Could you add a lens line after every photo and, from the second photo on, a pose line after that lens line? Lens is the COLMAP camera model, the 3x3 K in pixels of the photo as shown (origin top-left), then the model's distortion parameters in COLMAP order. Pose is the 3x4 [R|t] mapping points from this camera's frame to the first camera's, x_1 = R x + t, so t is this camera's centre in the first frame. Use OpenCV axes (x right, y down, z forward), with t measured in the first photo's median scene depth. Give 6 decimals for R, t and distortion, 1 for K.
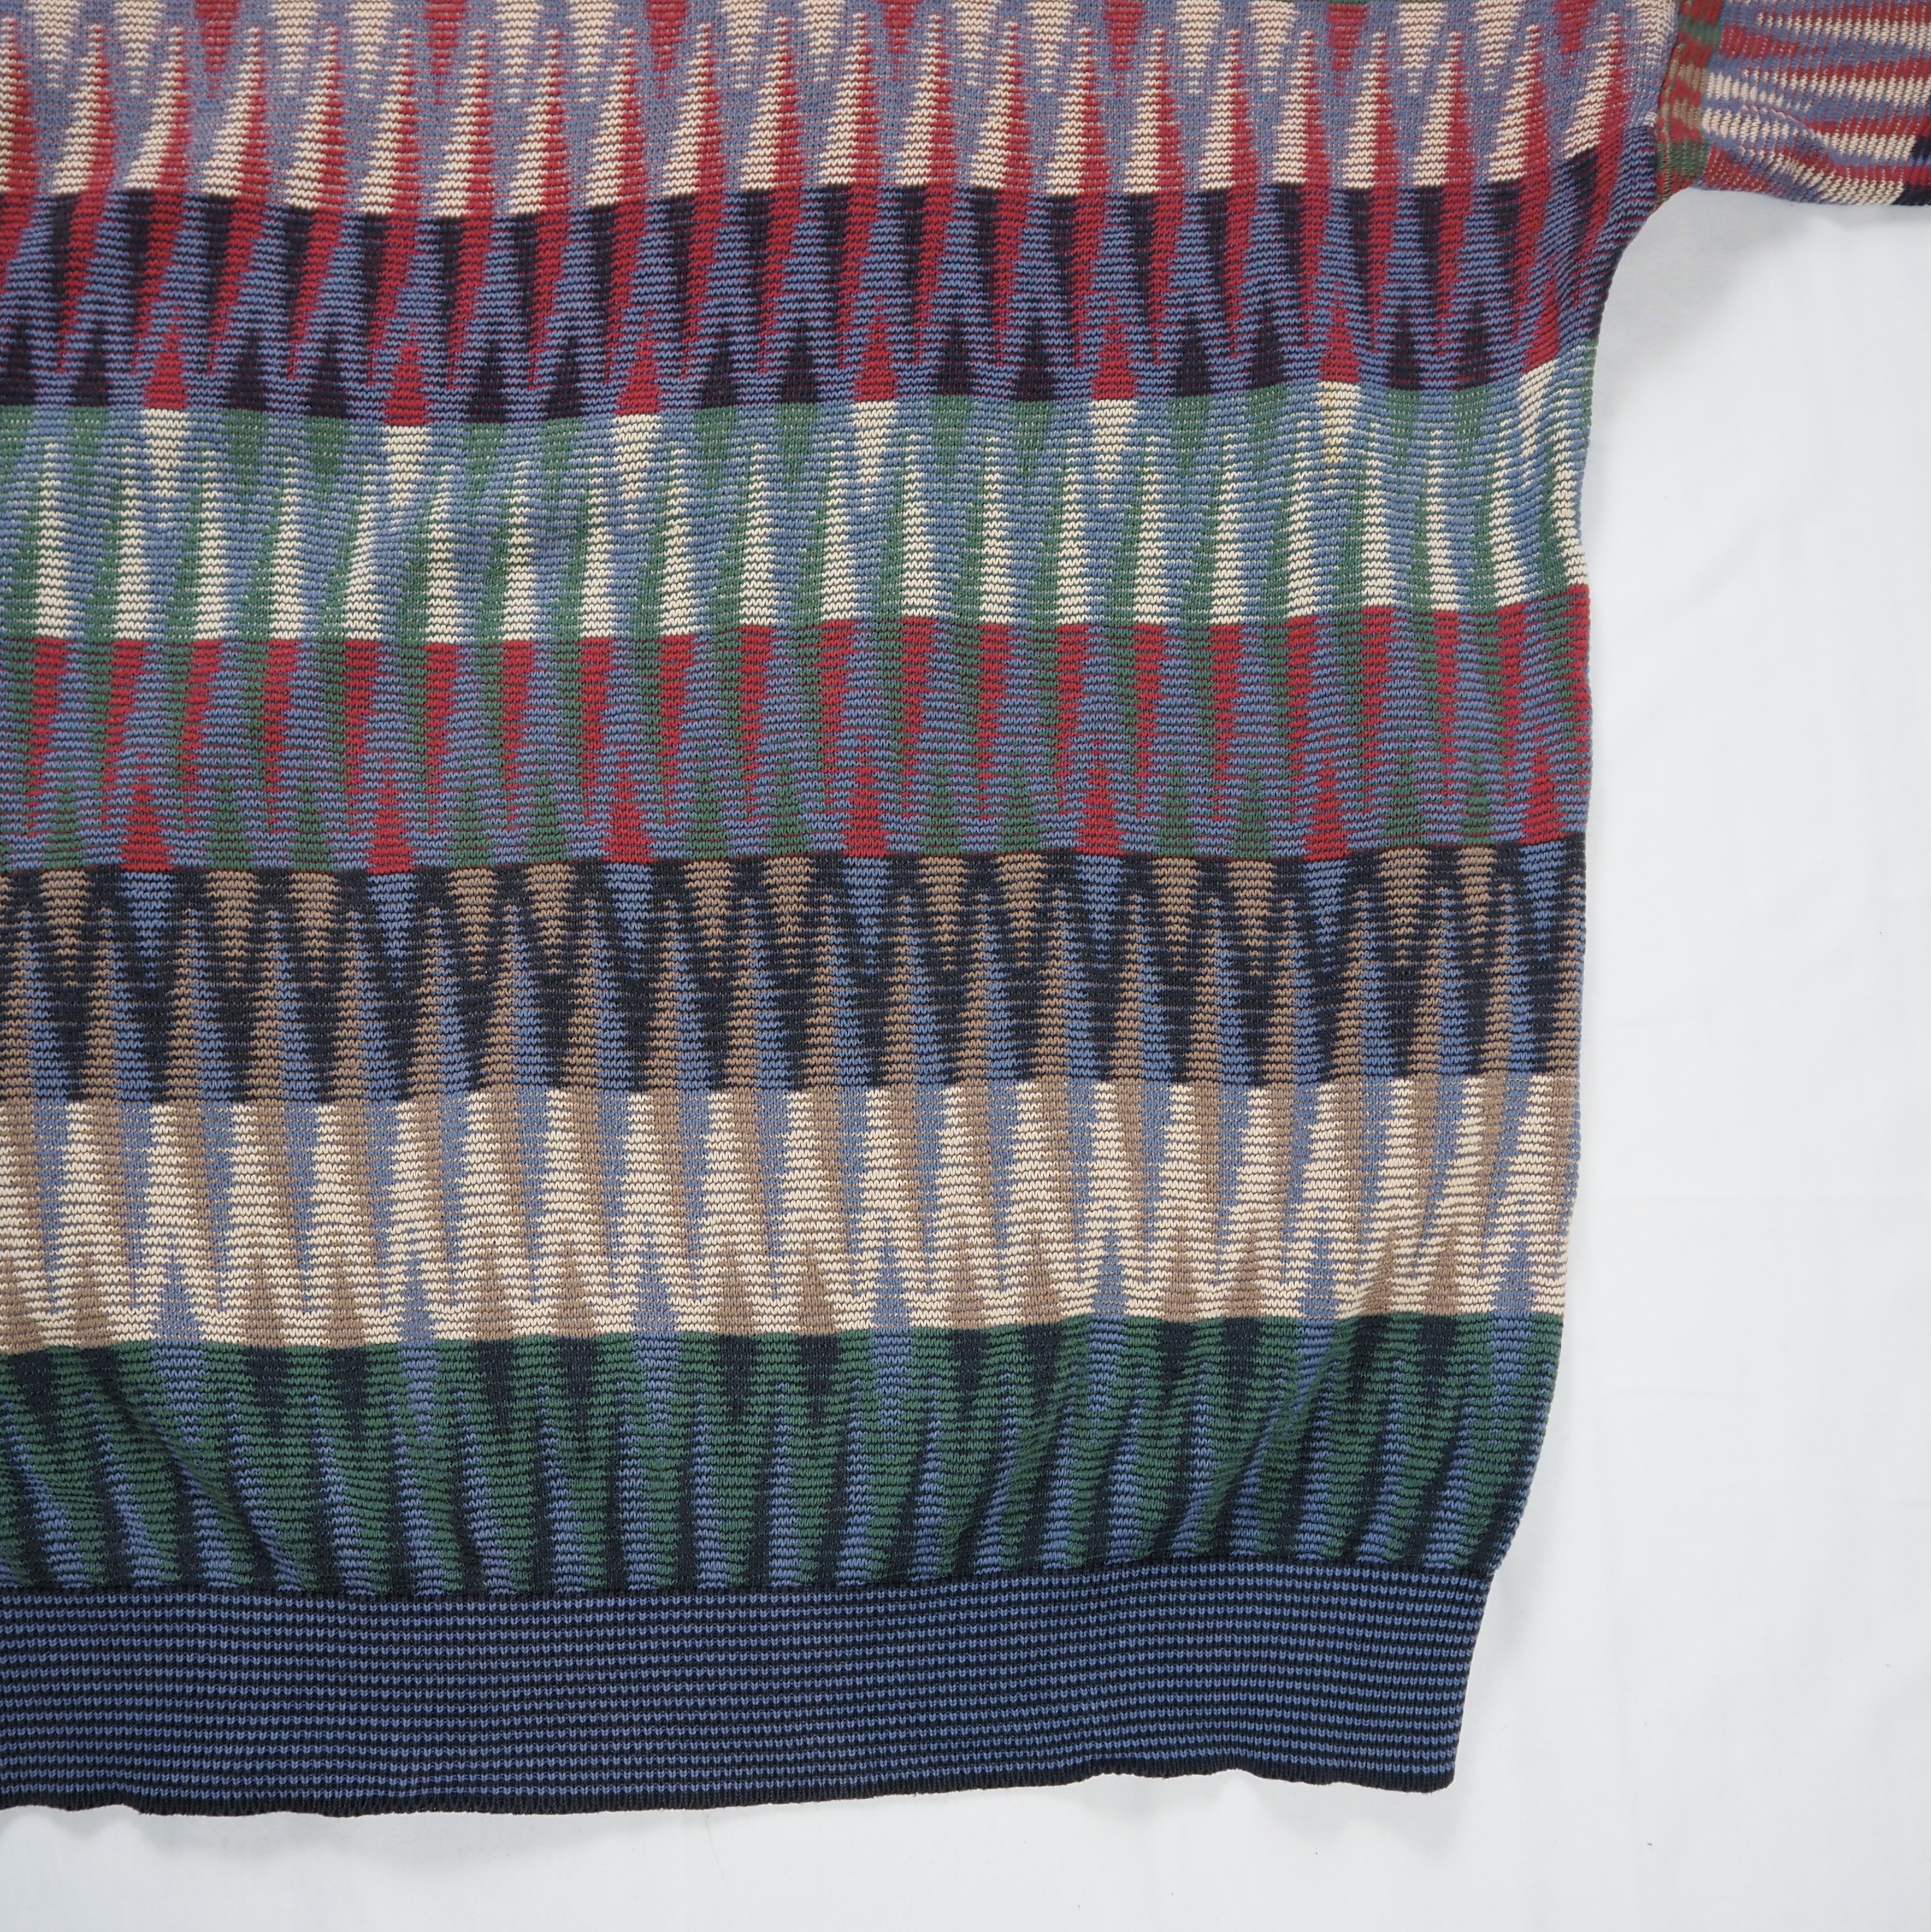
lens RADIAL K [[2339.9, 0, 966.9], [0, 2339.9, 820.8], [0, 0, 1]] dist [-0.040075, 0.026690]
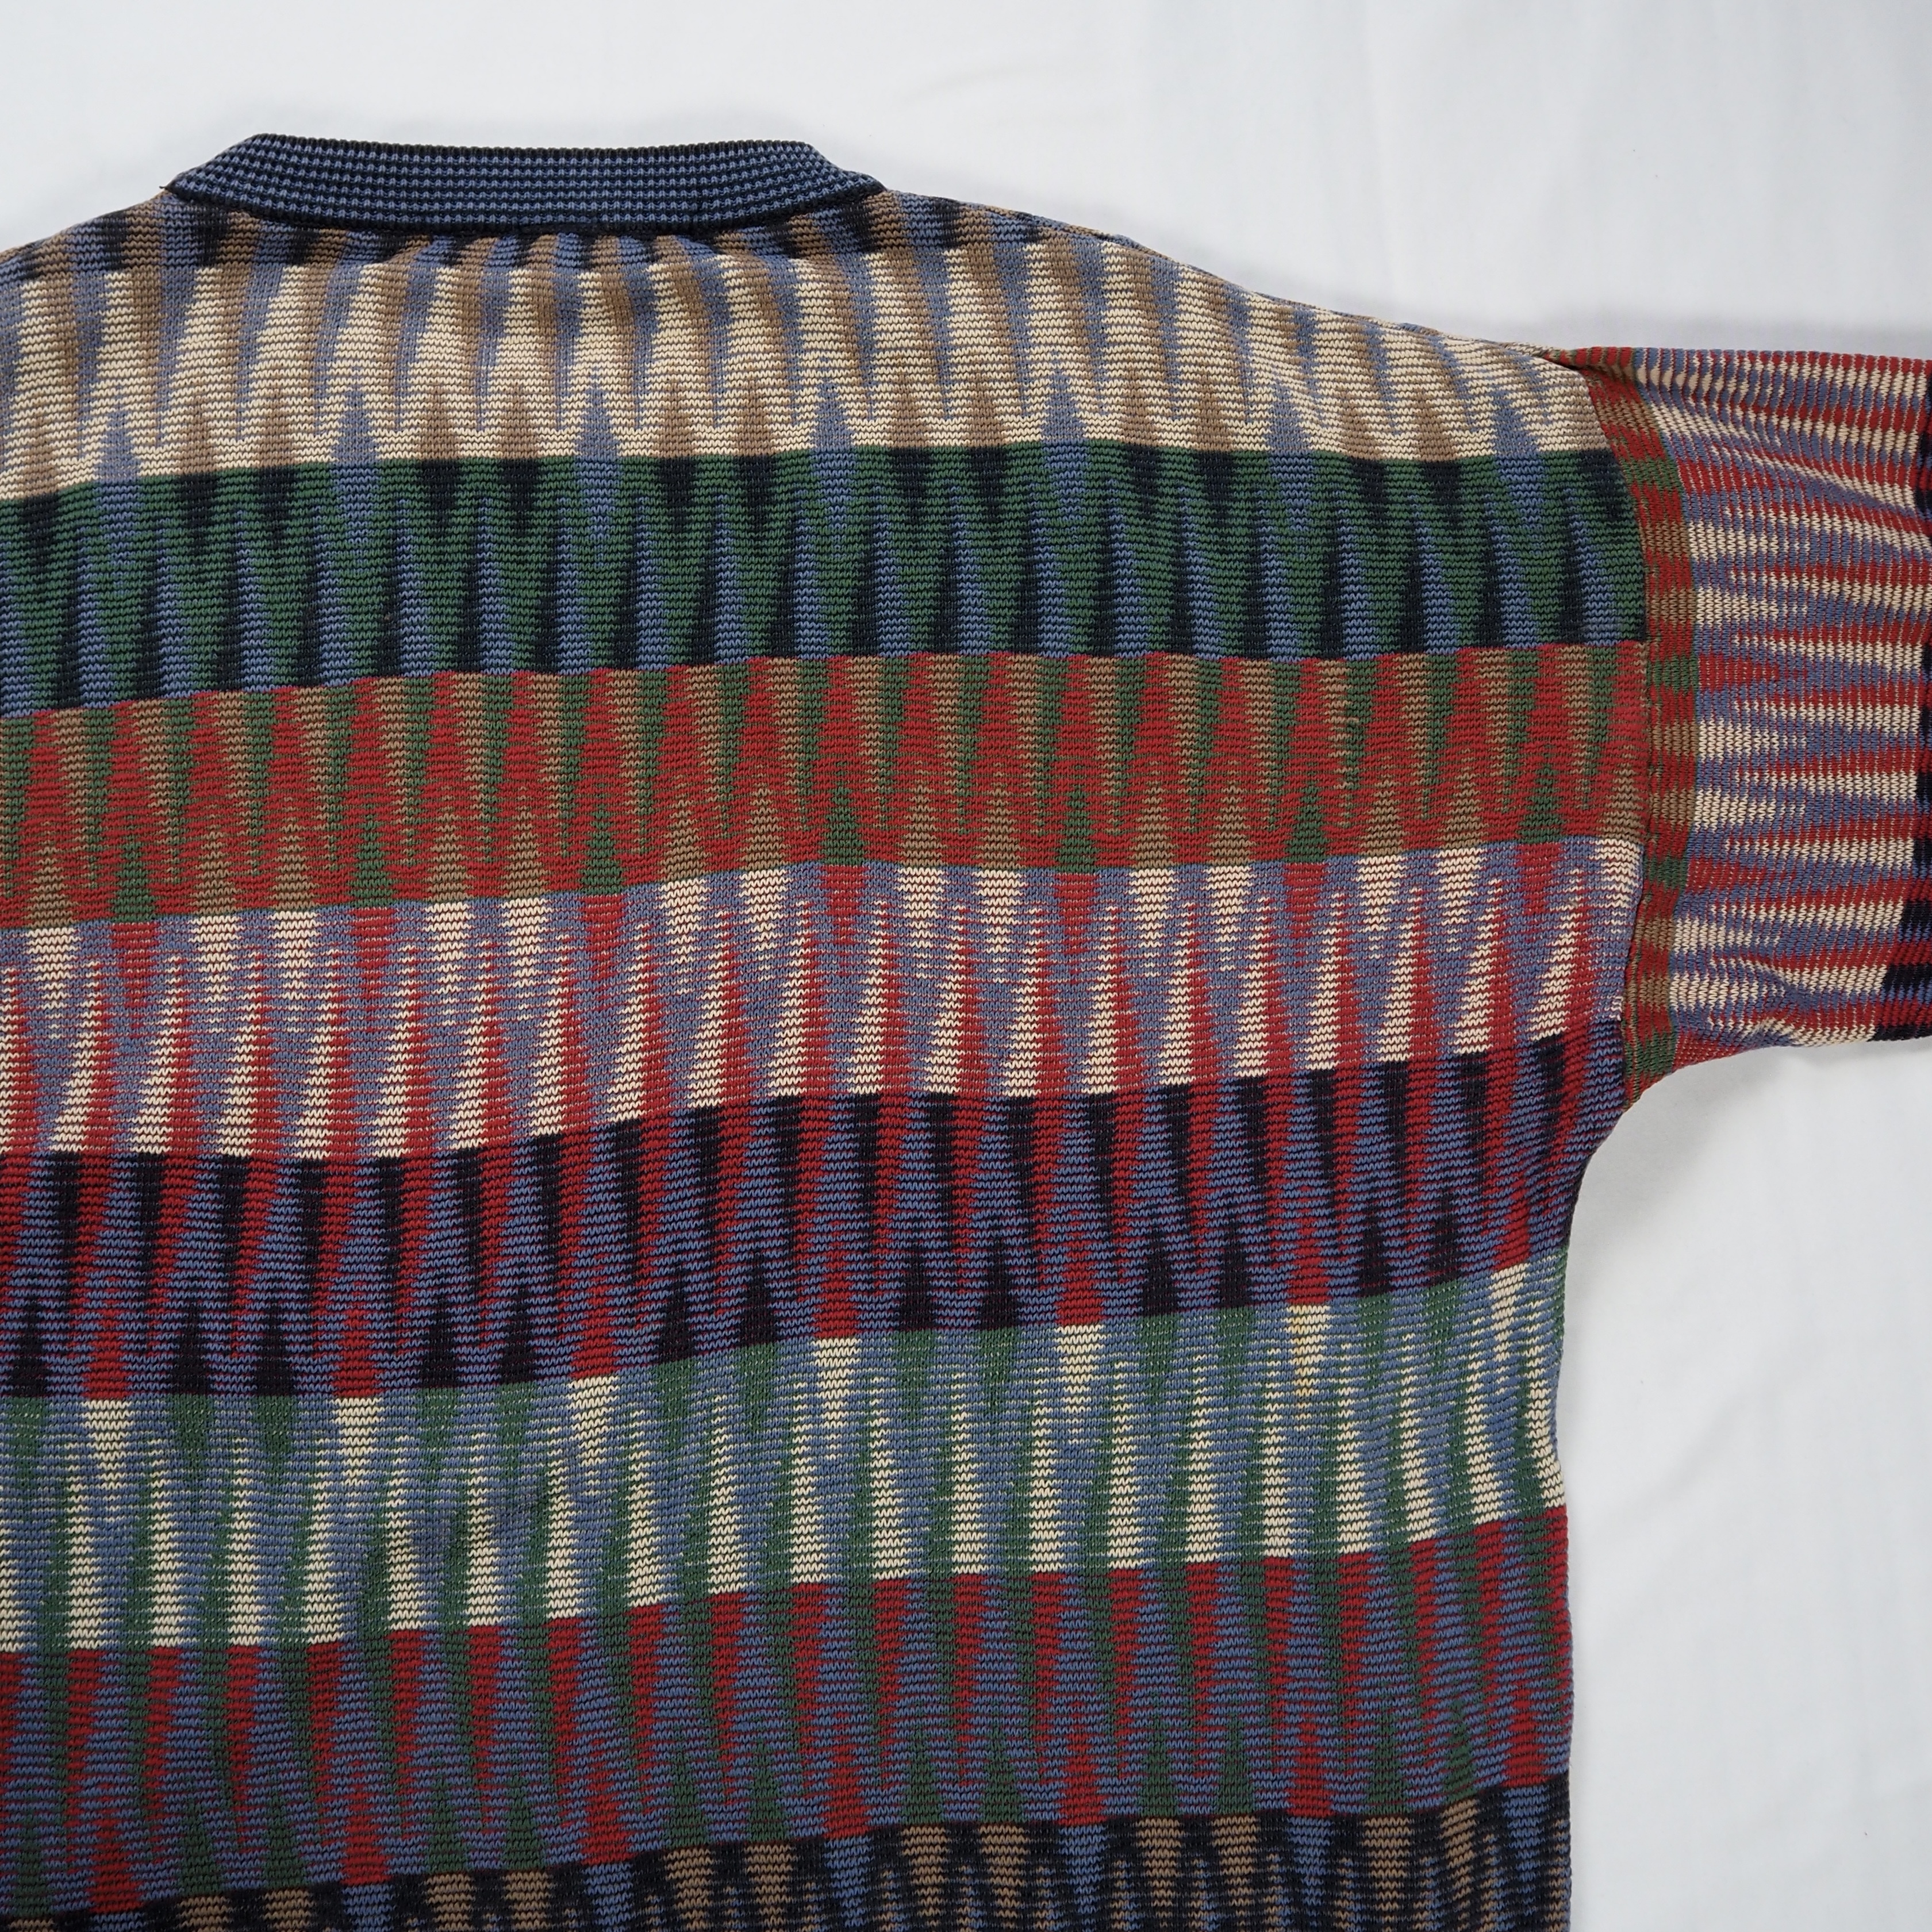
lens RADIAL K [[2340.2, 0, 1003.8], [0, 2340.2, 814.2], [0, 0, 1]] dist [-0.040075, 0.026690]
pose [[0.998960, -0.039767, 0.022323, 0.017808], [0.038871, 0.998474, 0.039229, -0.438179], [-0.023849, -0.038320, 0.998981, 0.030153]]
